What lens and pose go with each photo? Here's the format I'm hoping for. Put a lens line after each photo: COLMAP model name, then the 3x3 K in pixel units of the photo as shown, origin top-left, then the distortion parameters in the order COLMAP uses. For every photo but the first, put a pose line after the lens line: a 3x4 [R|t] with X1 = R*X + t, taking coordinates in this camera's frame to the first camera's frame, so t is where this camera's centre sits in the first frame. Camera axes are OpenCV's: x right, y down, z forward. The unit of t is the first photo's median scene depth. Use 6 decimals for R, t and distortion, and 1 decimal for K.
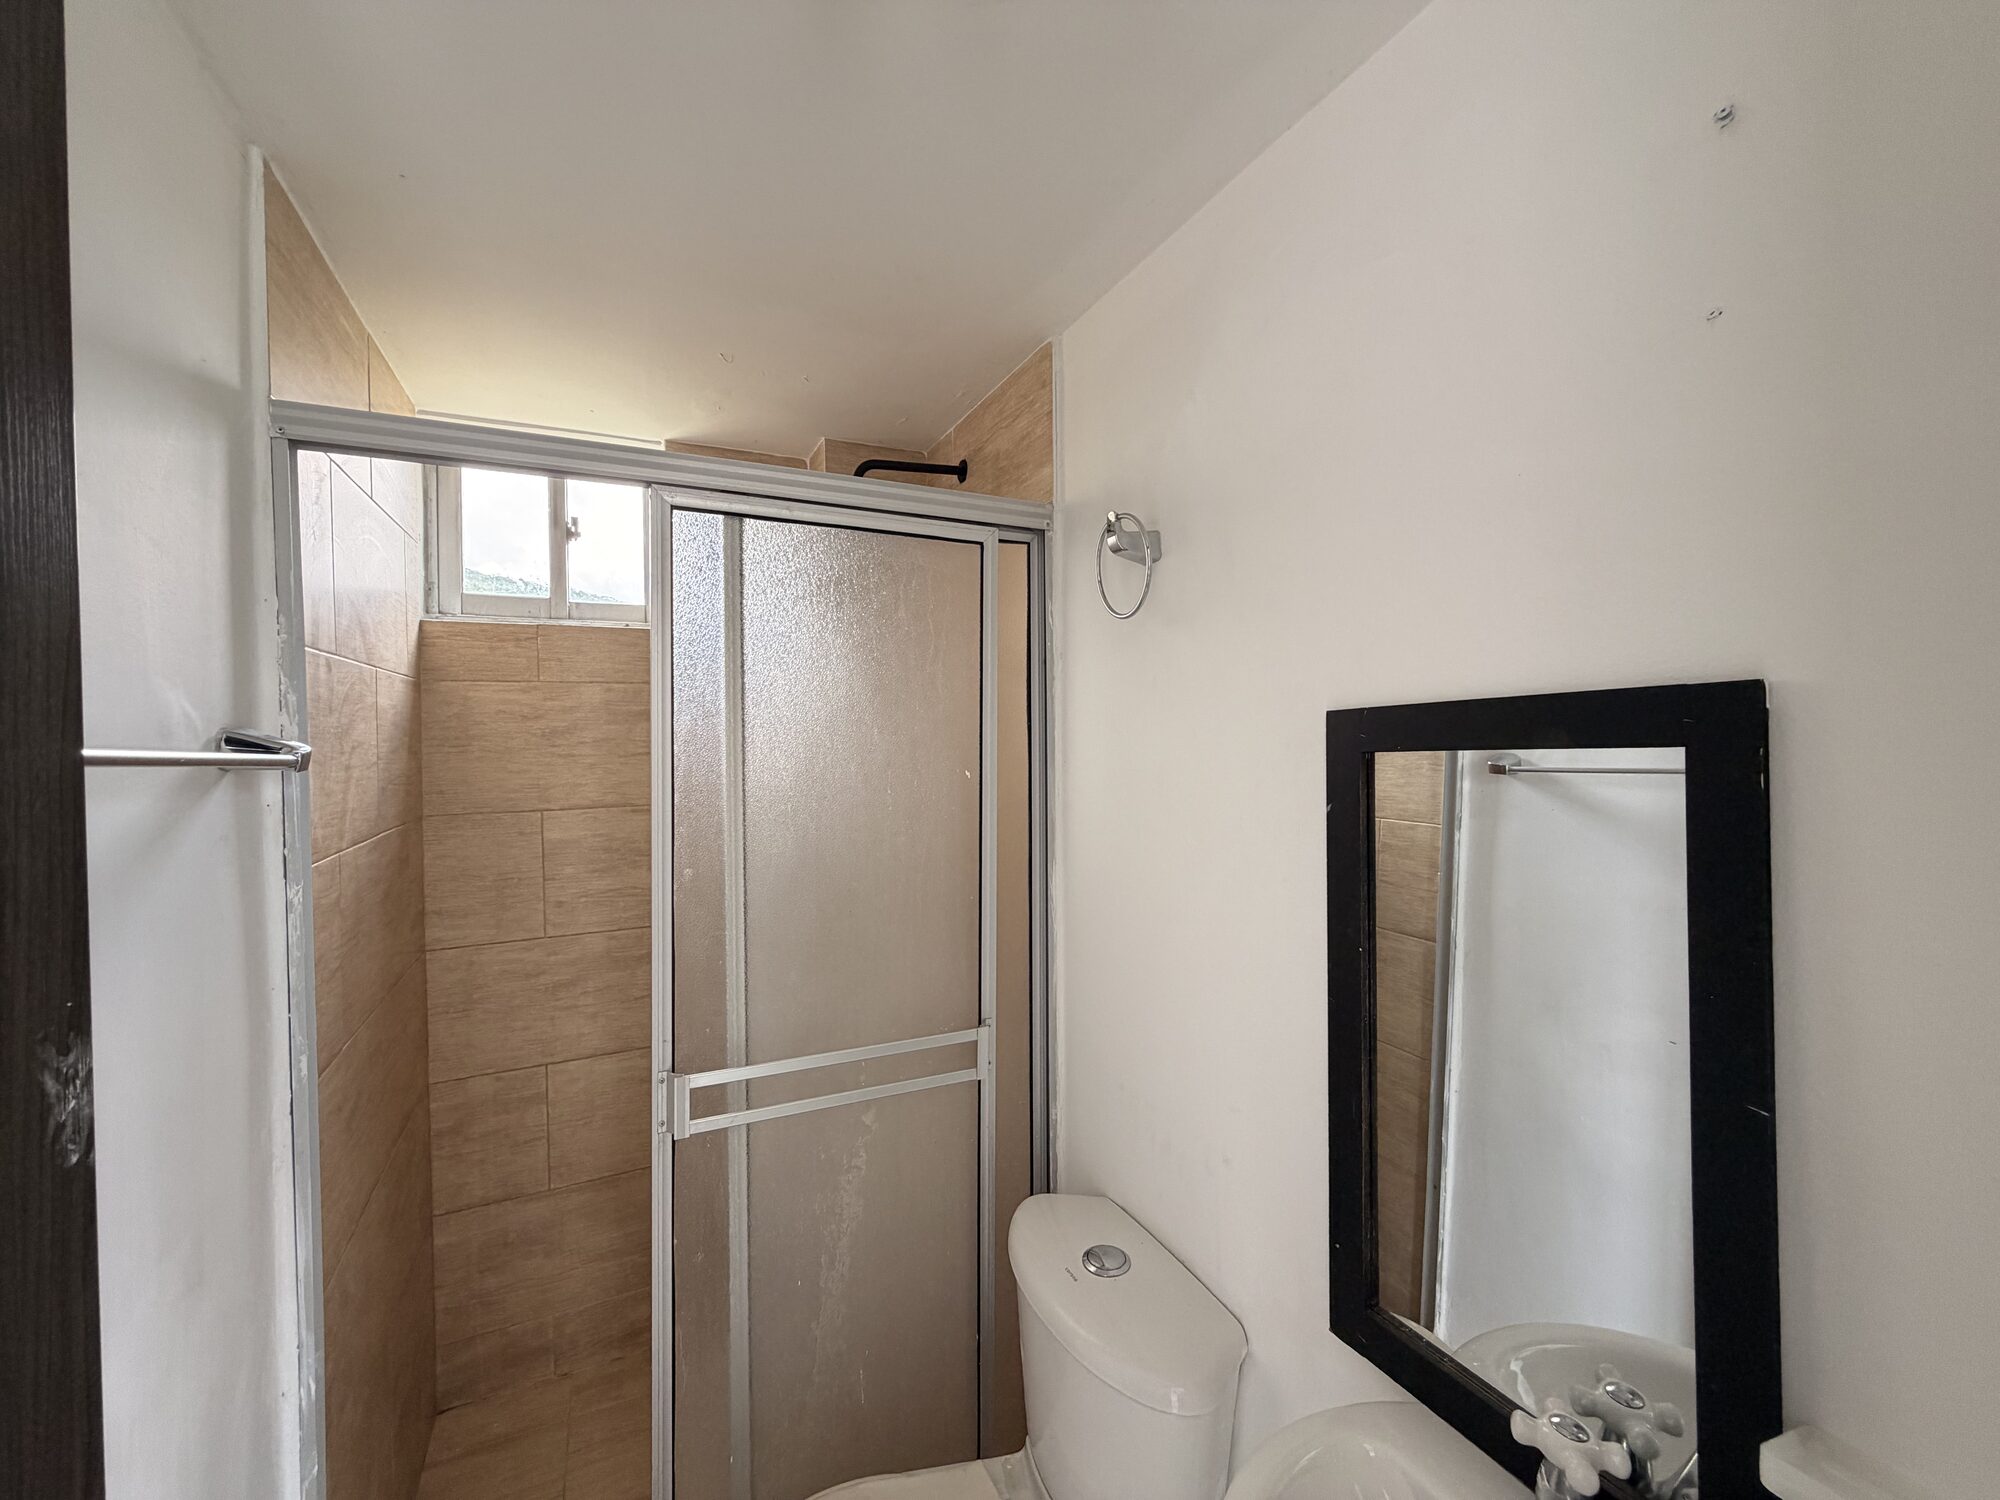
lens RADIAL K [[802.0, 0, 991.9], [0, 802.0, 753.1], [0, 0, 1]] dist [0.002855, 0.000137]
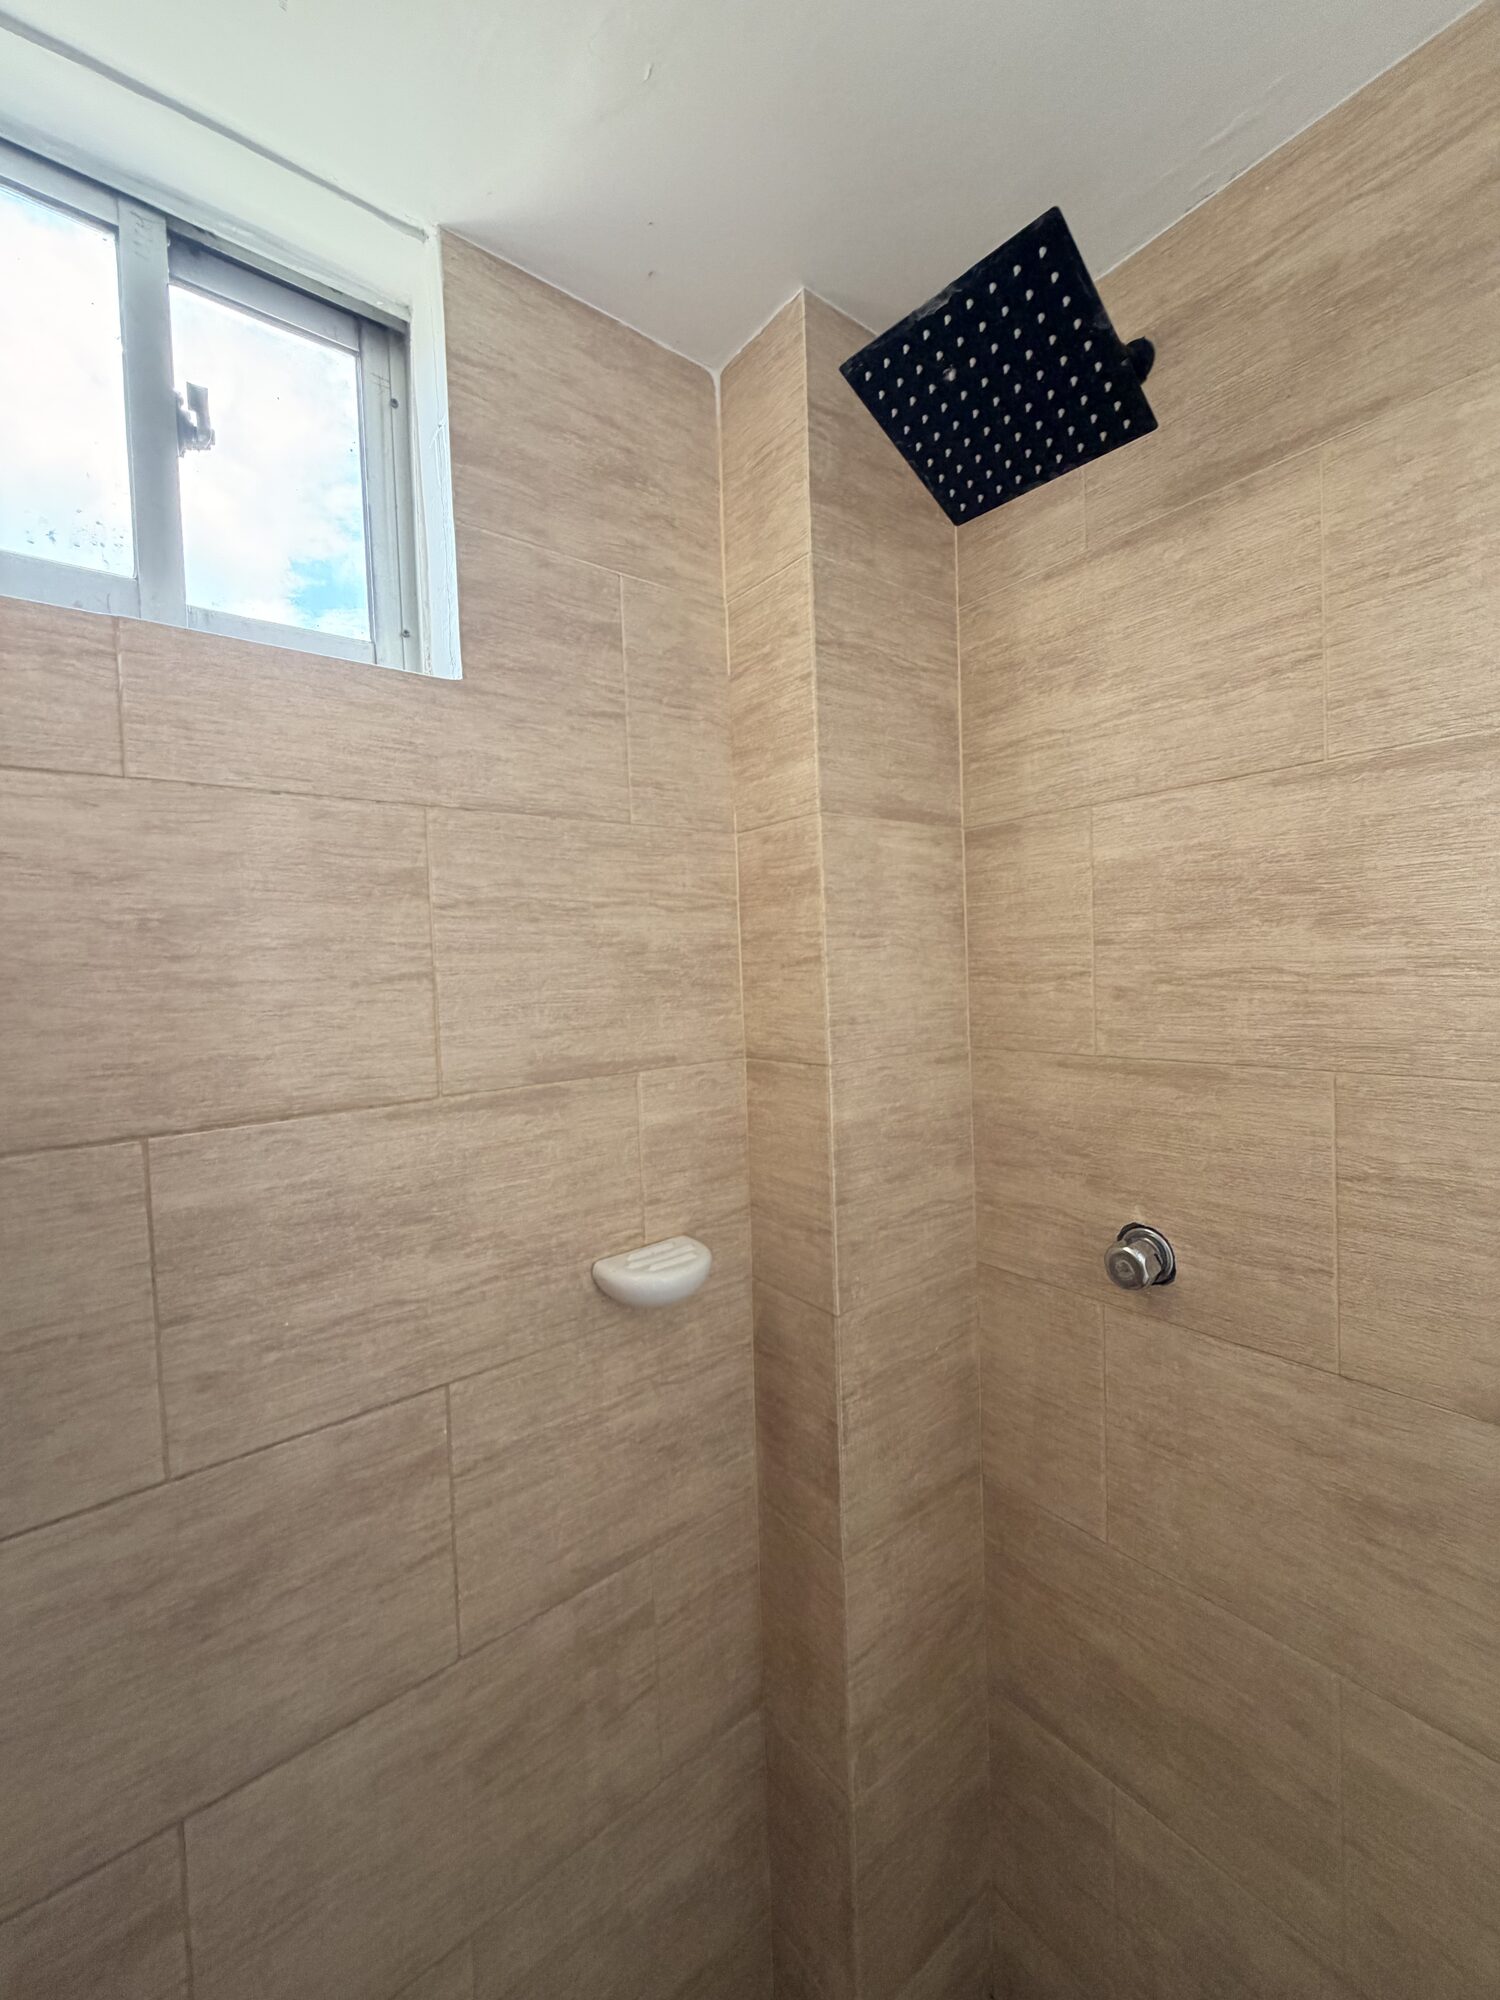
lens RADIAL K [[802.0, 0, 756.9], [0, 802.0, 993.3], [0, 0, 1]] dist [0.002855, 0.000137]
pose [[0.973053, -0.028036, 0.228873, -0.370611], [0.026525, 0.999601, 0.009679, 0.011063], [-0.229053, -0.003348, 0.973408, 0.579897]]
